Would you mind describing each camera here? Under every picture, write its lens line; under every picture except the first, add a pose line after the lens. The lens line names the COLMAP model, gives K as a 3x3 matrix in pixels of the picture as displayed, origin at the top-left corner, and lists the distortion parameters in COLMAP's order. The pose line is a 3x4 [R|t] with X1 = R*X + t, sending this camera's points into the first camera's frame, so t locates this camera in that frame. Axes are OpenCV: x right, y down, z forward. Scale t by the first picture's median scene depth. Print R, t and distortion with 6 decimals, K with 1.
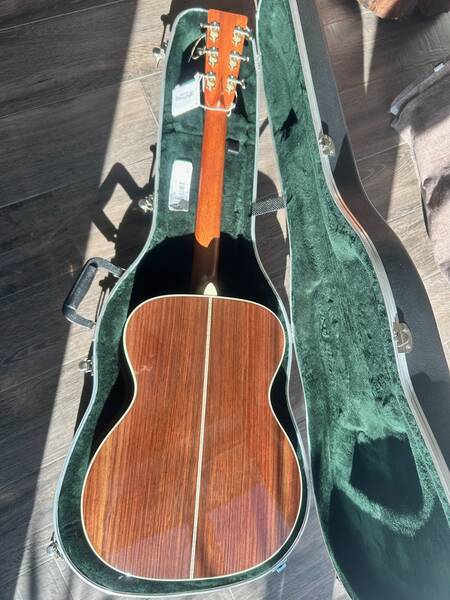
lens RADIAL K [[455.0, 0, 225.0], [0, 455.0, 300.0], [0, 0, 1]] dist [-0.003248, -0.012278]
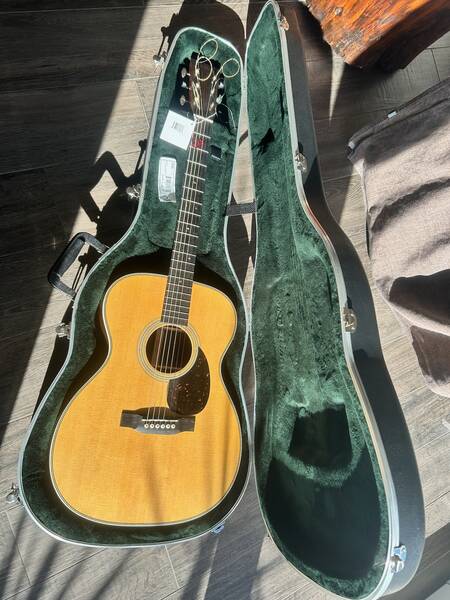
lens RADIAL K [[455.0, 0, 225.0], [0, 455.0, 300.0], [0, 0, 1]] dist [-0.003248, -0.012278]
pose [[0.984335, 0.110444, 0.137427, -0.076562], [-0.106315, 0.993642, -0.037048, 0.067418], [-0.140645, 0.021857, 0.989819, -0.118436]]
